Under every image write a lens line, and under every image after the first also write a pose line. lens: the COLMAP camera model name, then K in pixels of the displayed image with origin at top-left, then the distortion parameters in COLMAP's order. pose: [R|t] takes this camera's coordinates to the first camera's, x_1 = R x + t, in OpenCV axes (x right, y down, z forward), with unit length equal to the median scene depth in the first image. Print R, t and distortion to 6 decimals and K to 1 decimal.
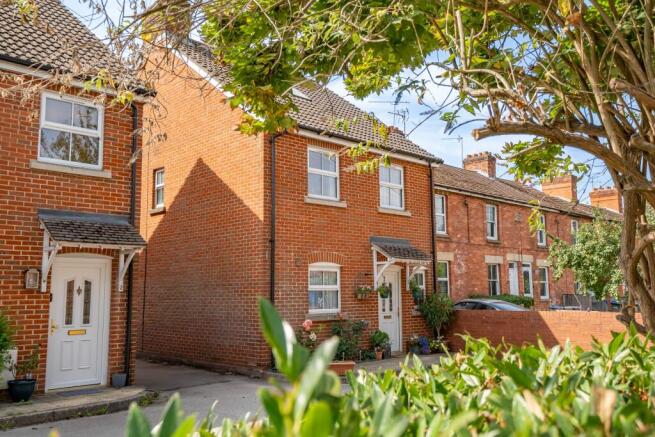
lens RADIAL K [[575.2, 0, 327.5], [0, 575.2, 218.5], [0, 0, 1]] dist [0.067002, -0.000426]
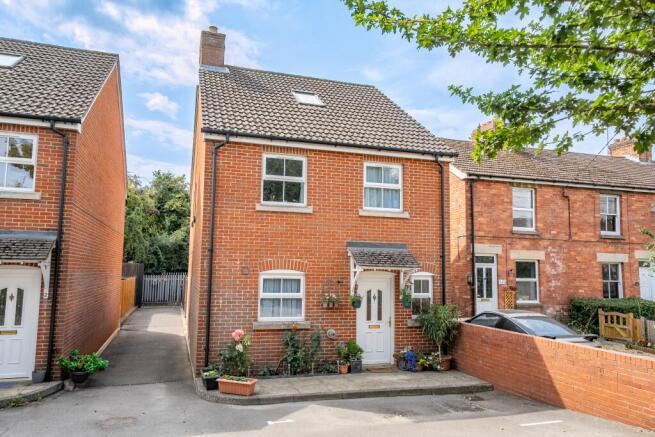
lens RADIAL K [[470.2, 0, 327.5], [0, 470.2, 218.5], [0, 0, 1]] dist [0.025462, 0.001168]
pose [[0.893974, -0.028263, -0.447227, 0.376379], [0.034353, 0.999395, 0.005510, -0.011603], [0.446800, -0.020289, 0.894404, 0.278918]]
